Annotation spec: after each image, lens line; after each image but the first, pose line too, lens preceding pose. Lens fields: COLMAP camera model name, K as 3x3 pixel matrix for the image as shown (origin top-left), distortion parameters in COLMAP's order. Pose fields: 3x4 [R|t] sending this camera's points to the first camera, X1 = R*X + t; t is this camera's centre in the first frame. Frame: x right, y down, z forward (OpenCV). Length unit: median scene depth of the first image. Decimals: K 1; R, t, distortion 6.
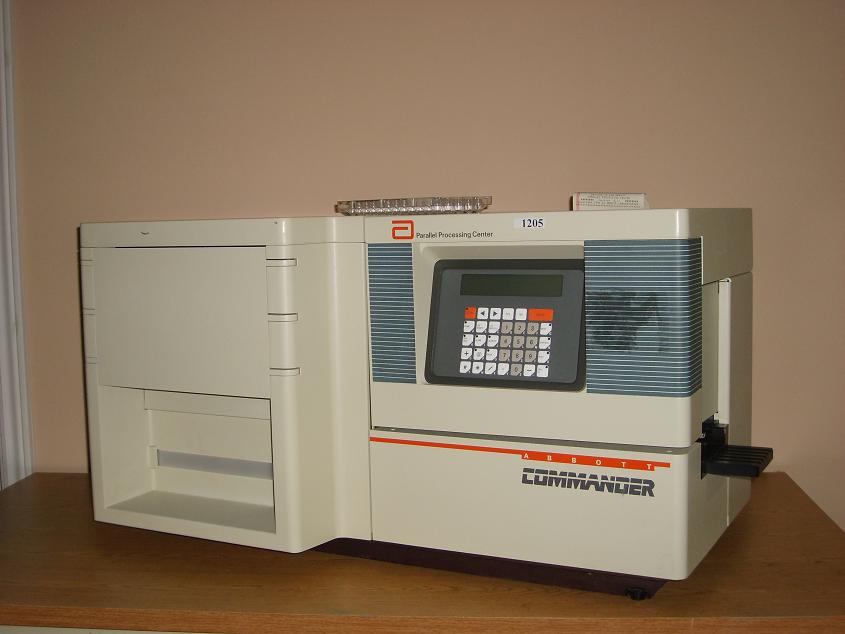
lens RADIAL K [[1069.1, 0, 422.4], [0, 1069.1, 317.5], [0, 0, 1]] dist [-0.125841, 0.000000]
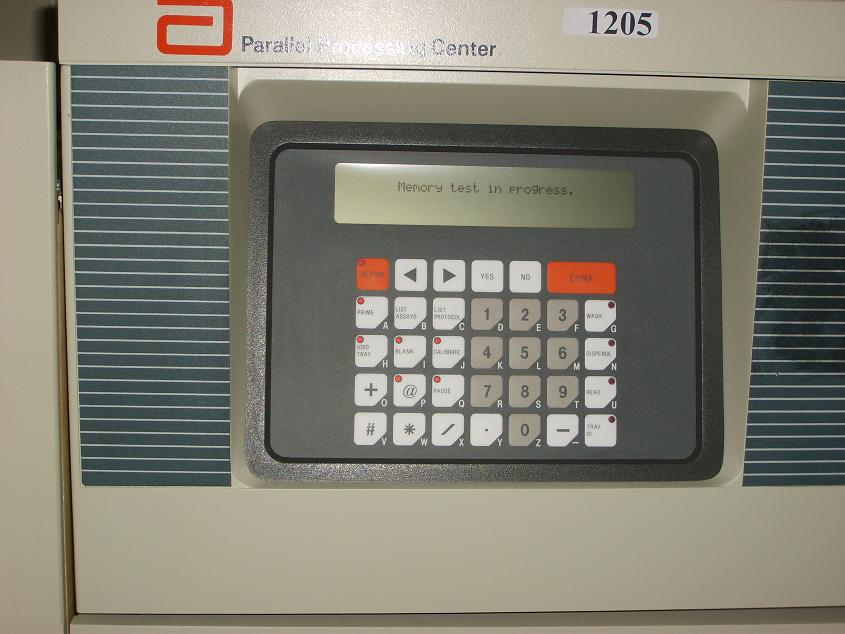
lens RADIAL K [[1309.1, 0, 422.9], [0, 1309.1, 317.1], [0, 0, 1]] dist [-0.137264, 0.000000]
pose [[0.853818, -0.047246, 0.518423, -0.169723], [0.004891, 0.996557, 0.082765, -0.026401], [-0.520549, -0.068131, 0.851109, 0.633146]]
